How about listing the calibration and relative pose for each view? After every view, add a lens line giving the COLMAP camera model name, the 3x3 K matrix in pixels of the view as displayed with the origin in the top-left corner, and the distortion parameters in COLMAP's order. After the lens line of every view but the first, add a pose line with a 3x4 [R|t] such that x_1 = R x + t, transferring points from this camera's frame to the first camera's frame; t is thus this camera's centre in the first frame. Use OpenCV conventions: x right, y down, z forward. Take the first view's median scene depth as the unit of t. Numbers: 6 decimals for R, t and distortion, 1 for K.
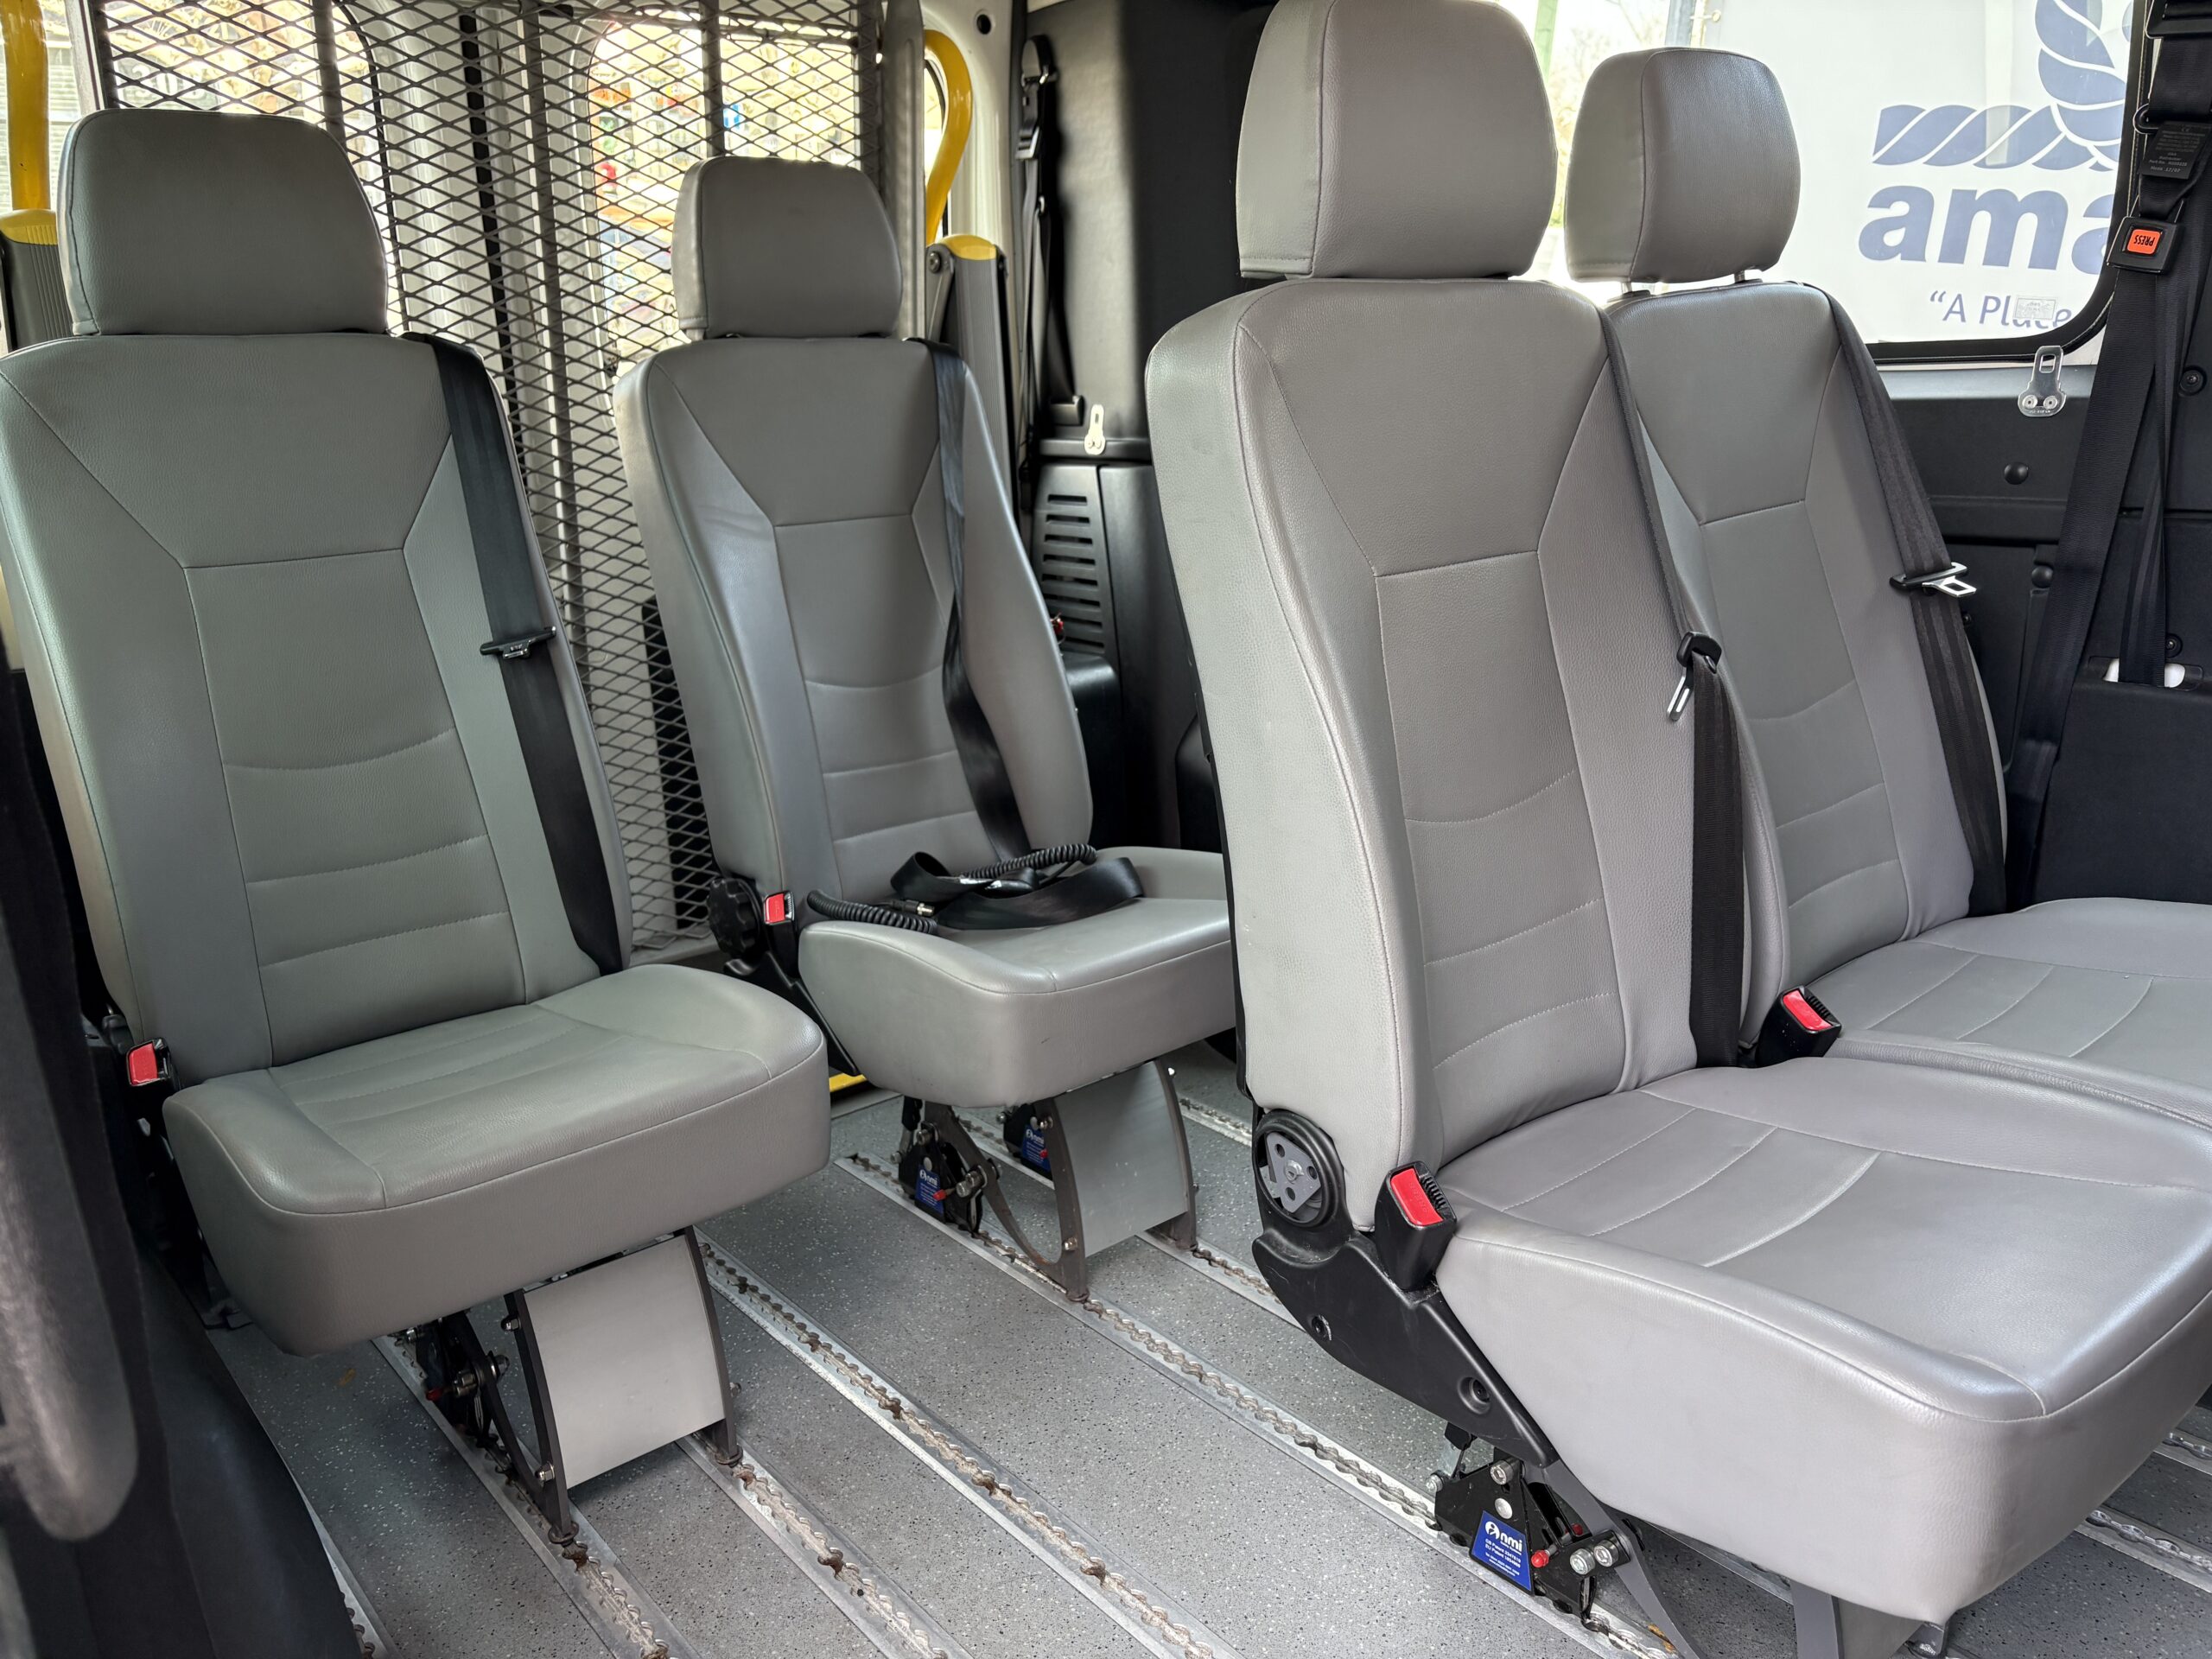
lens RADIAL K [[1686.5, 0, 1103.5], [0, 1686.5, 841.7], [0, 0, 1]] dist [0.032783, -0.049521]
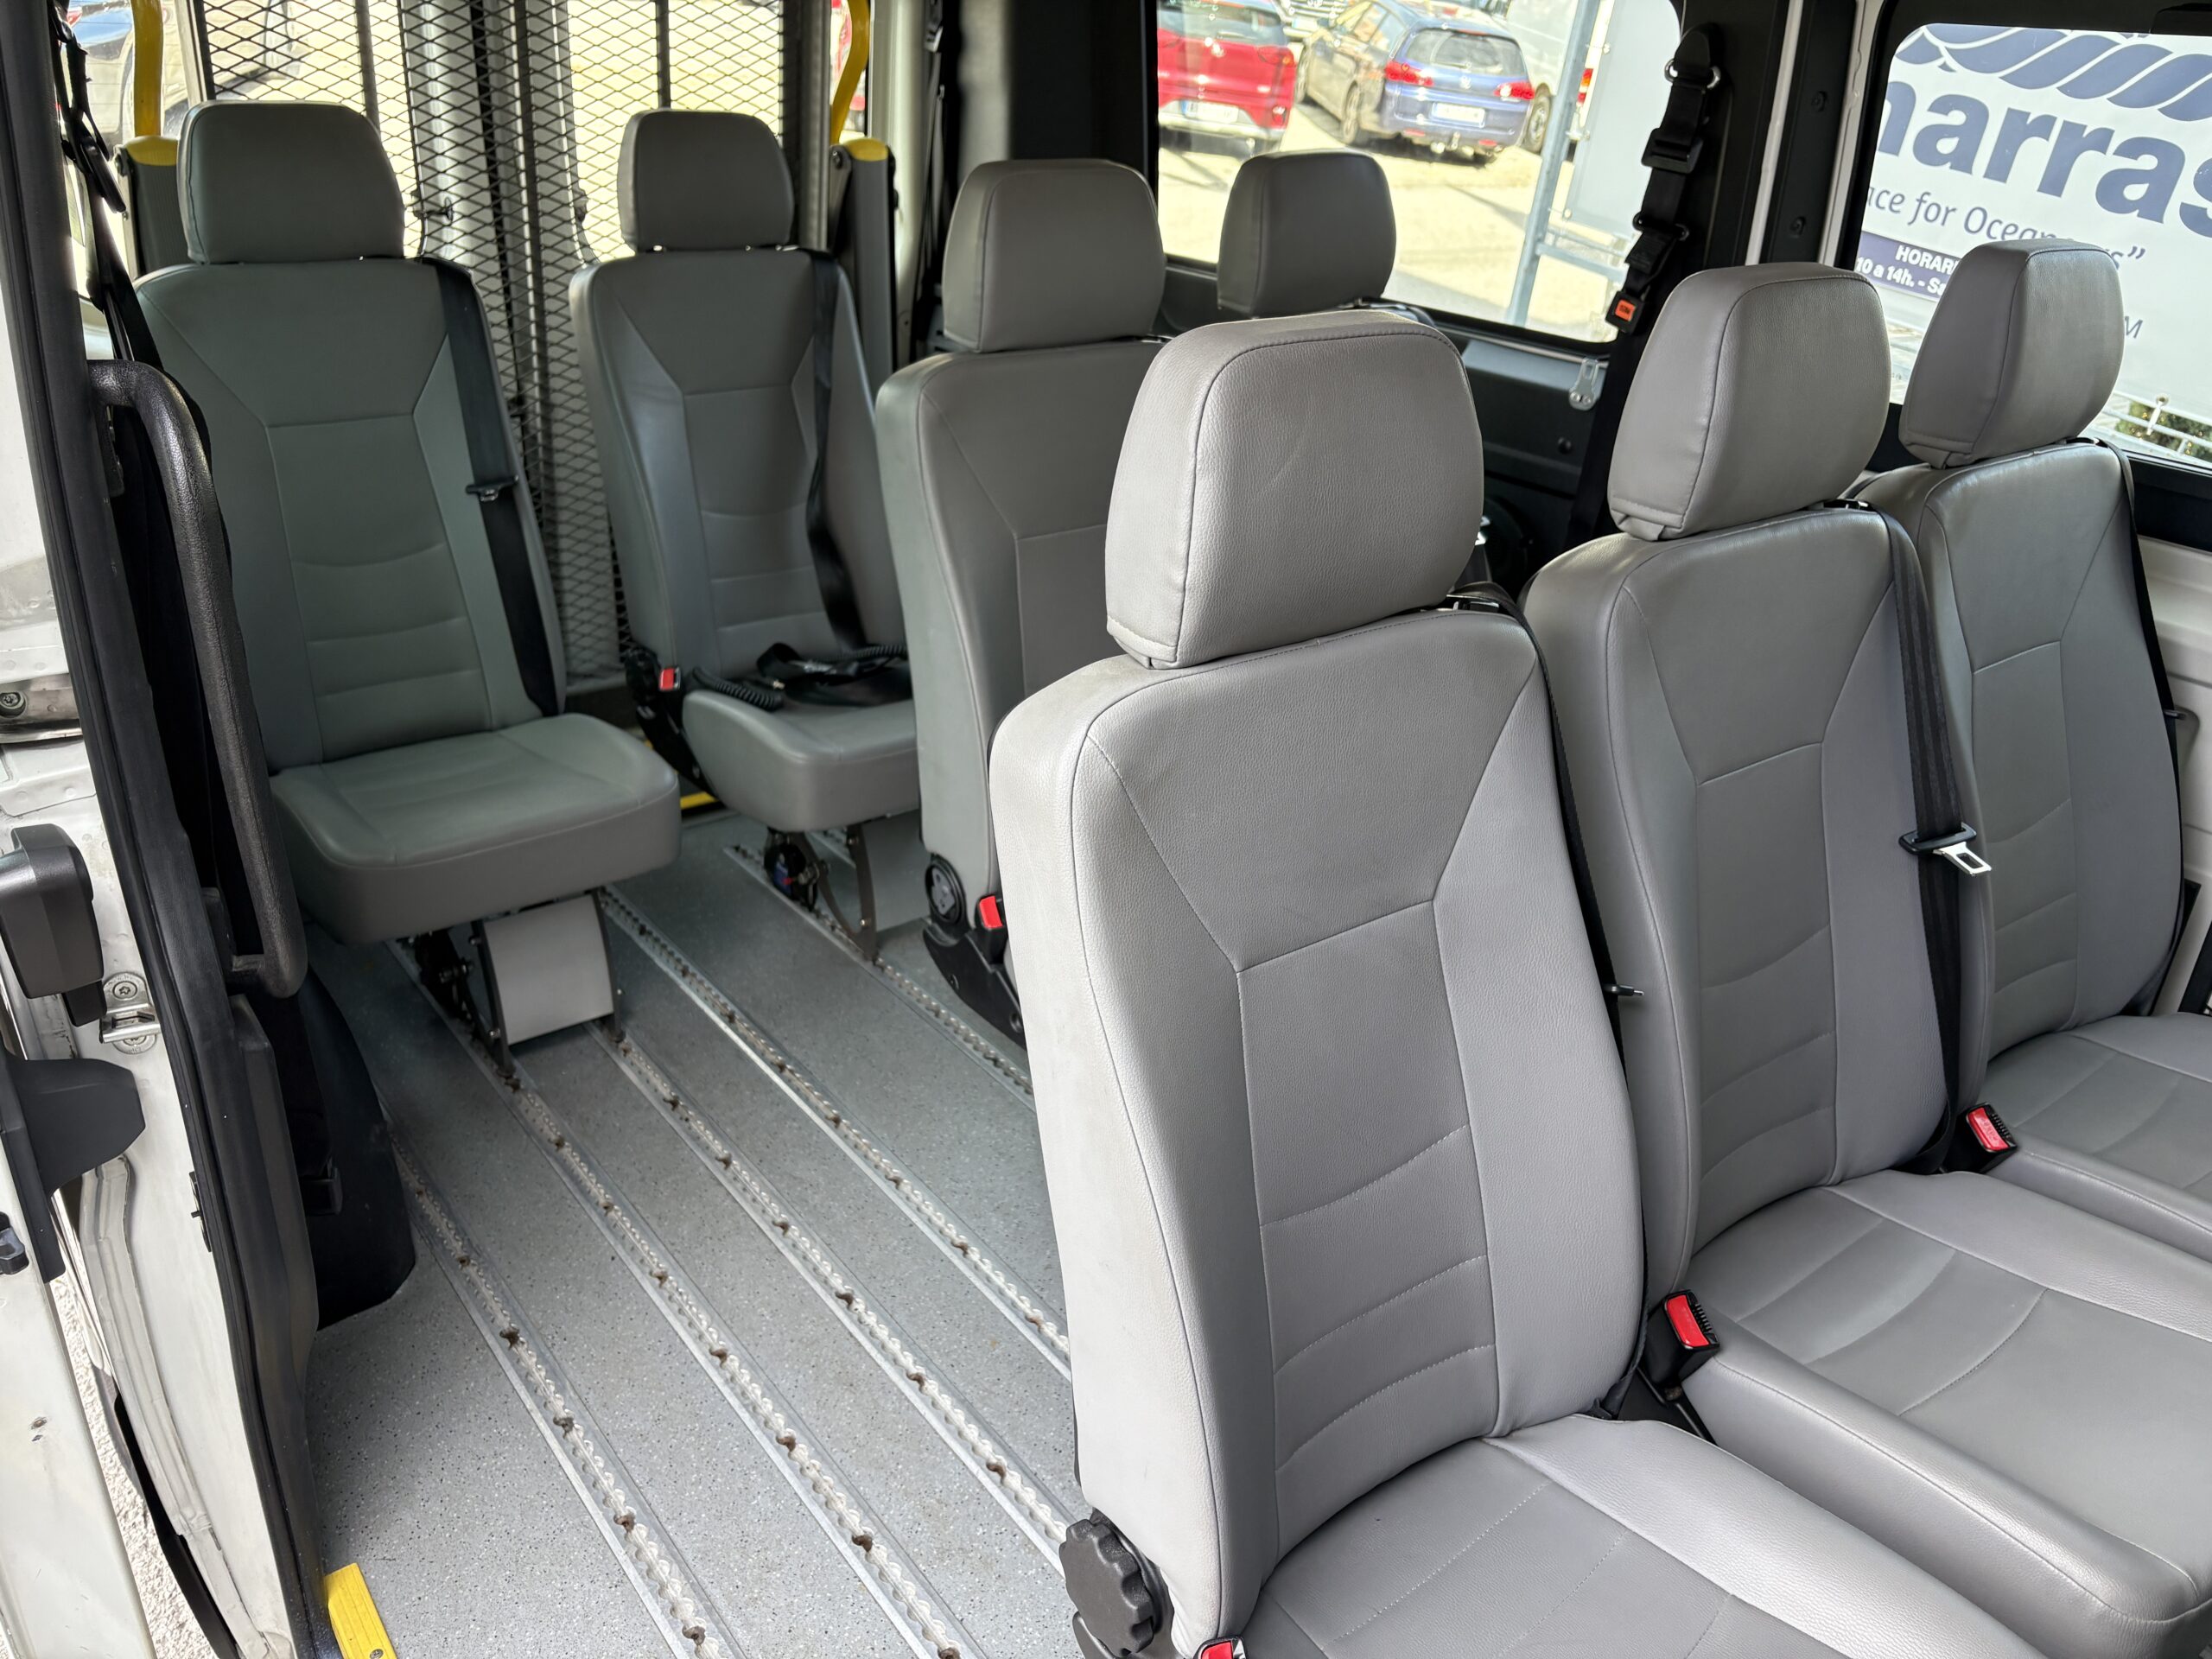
lens RADIAL K [[1686.5, 0, 1108.6], [0, 1686.5, 825.1], [0, 0, 1]] dist [0.032783, -0.049521]
pose [[0.996188, 0.086882, 0.007837, 0.193538], [-0.086928, 0.981156, 0.172561, -0.128307], [0.007303, -0.172584, 0.984968, -0.473241]]
